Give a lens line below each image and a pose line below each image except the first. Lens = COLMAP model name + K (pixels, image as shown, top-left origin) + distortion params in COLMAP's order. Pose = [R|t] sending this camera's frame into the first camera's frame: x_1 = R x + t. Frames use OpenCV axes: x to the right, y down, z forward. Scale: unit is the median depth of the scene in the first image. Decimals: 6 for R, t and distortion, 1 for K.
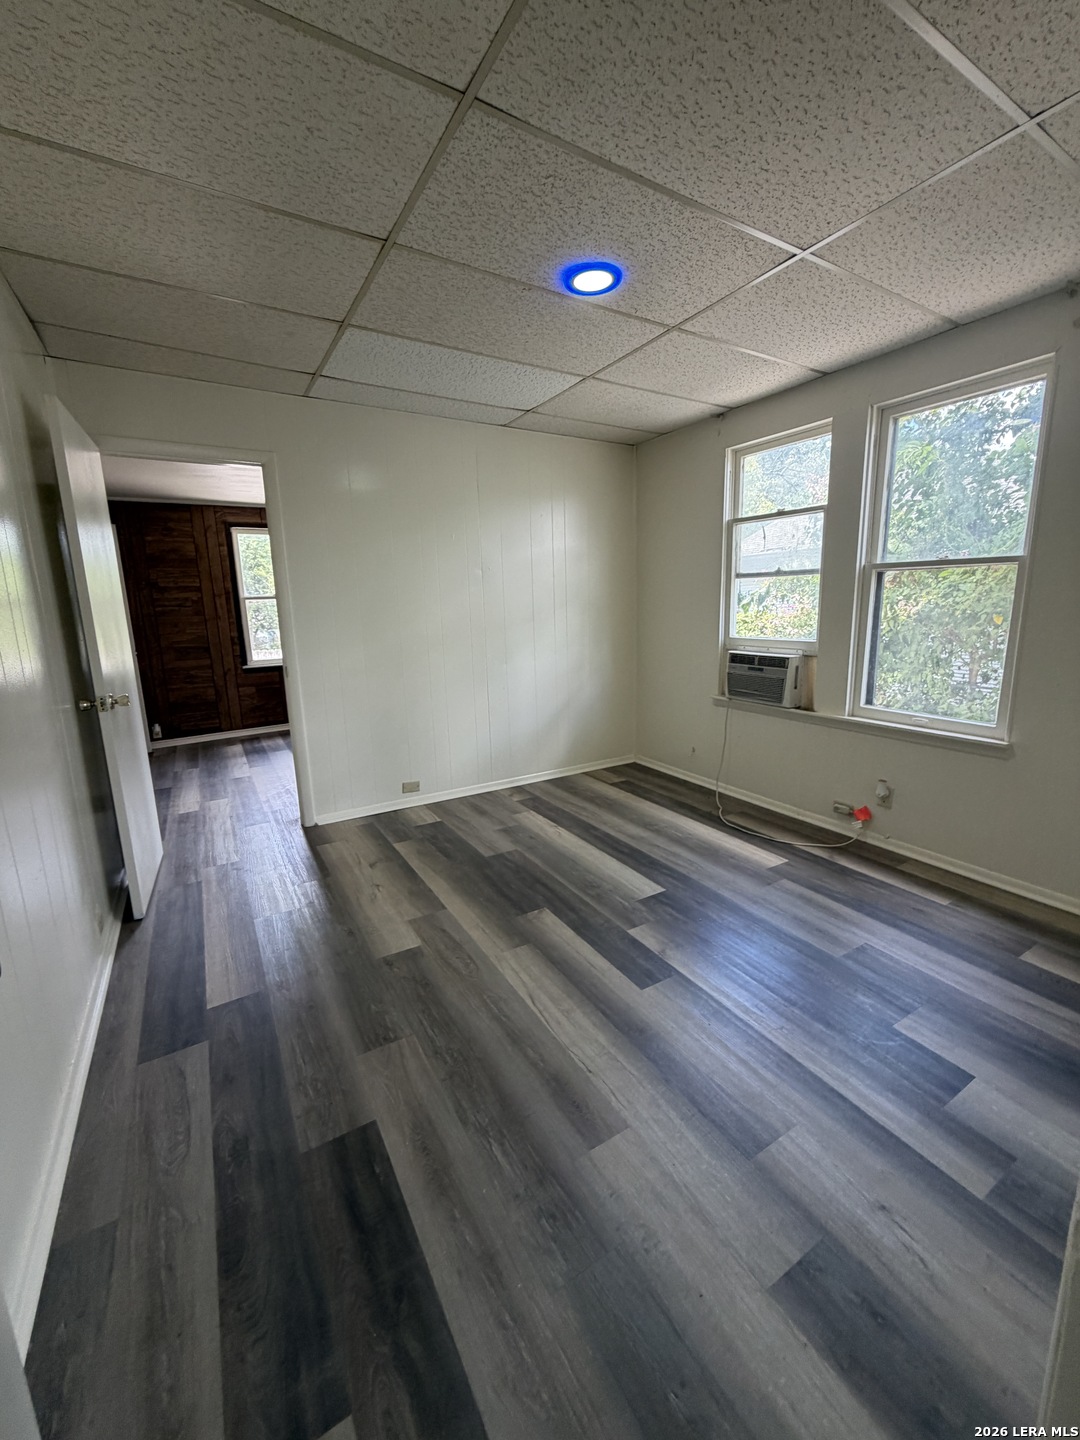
lens RADIAL K [[577.4, 0, 540.2], [0, 577.4, 715.0], [0, 0, 1]] dist [0.002772, 0.000478]
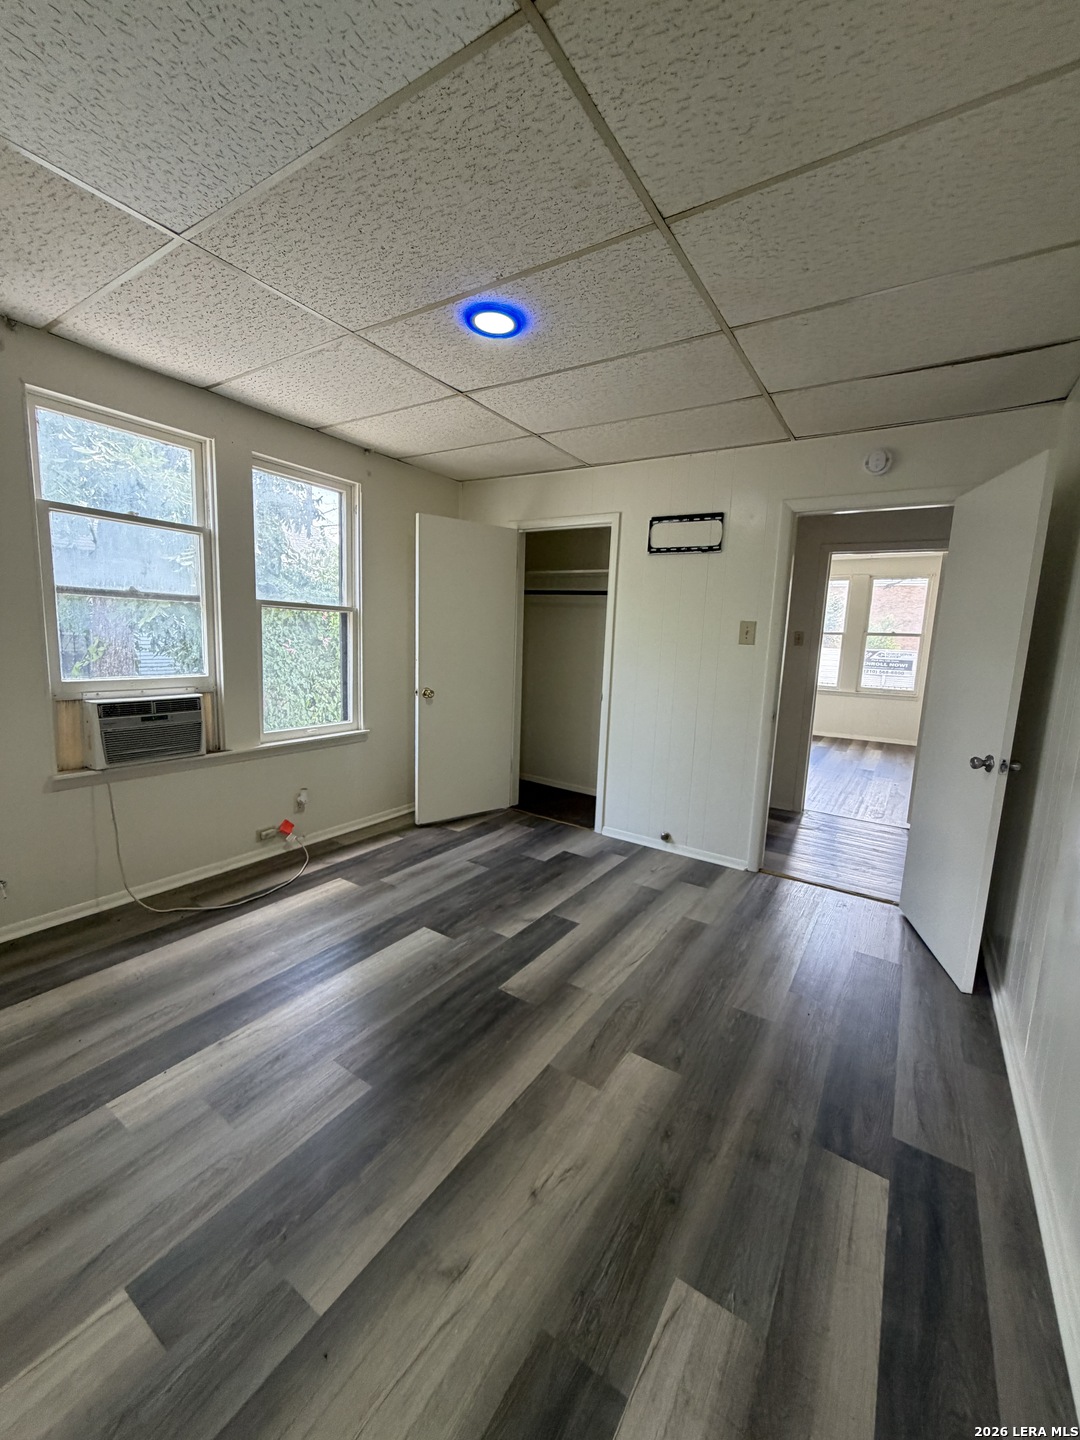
lens RADIAL K [[577.4, 0, 540.2], [0, 577.4, 715.0], [0, 0, 1]] dist [0.002772, 0.000478]
pose [[-0.436037, -0.122165, 0.891598, -0.683114], [0.143078, 0.968730, 0.202706, -0.213872], [-0.888482, 0.215956, -0.404923, 1.104923]]
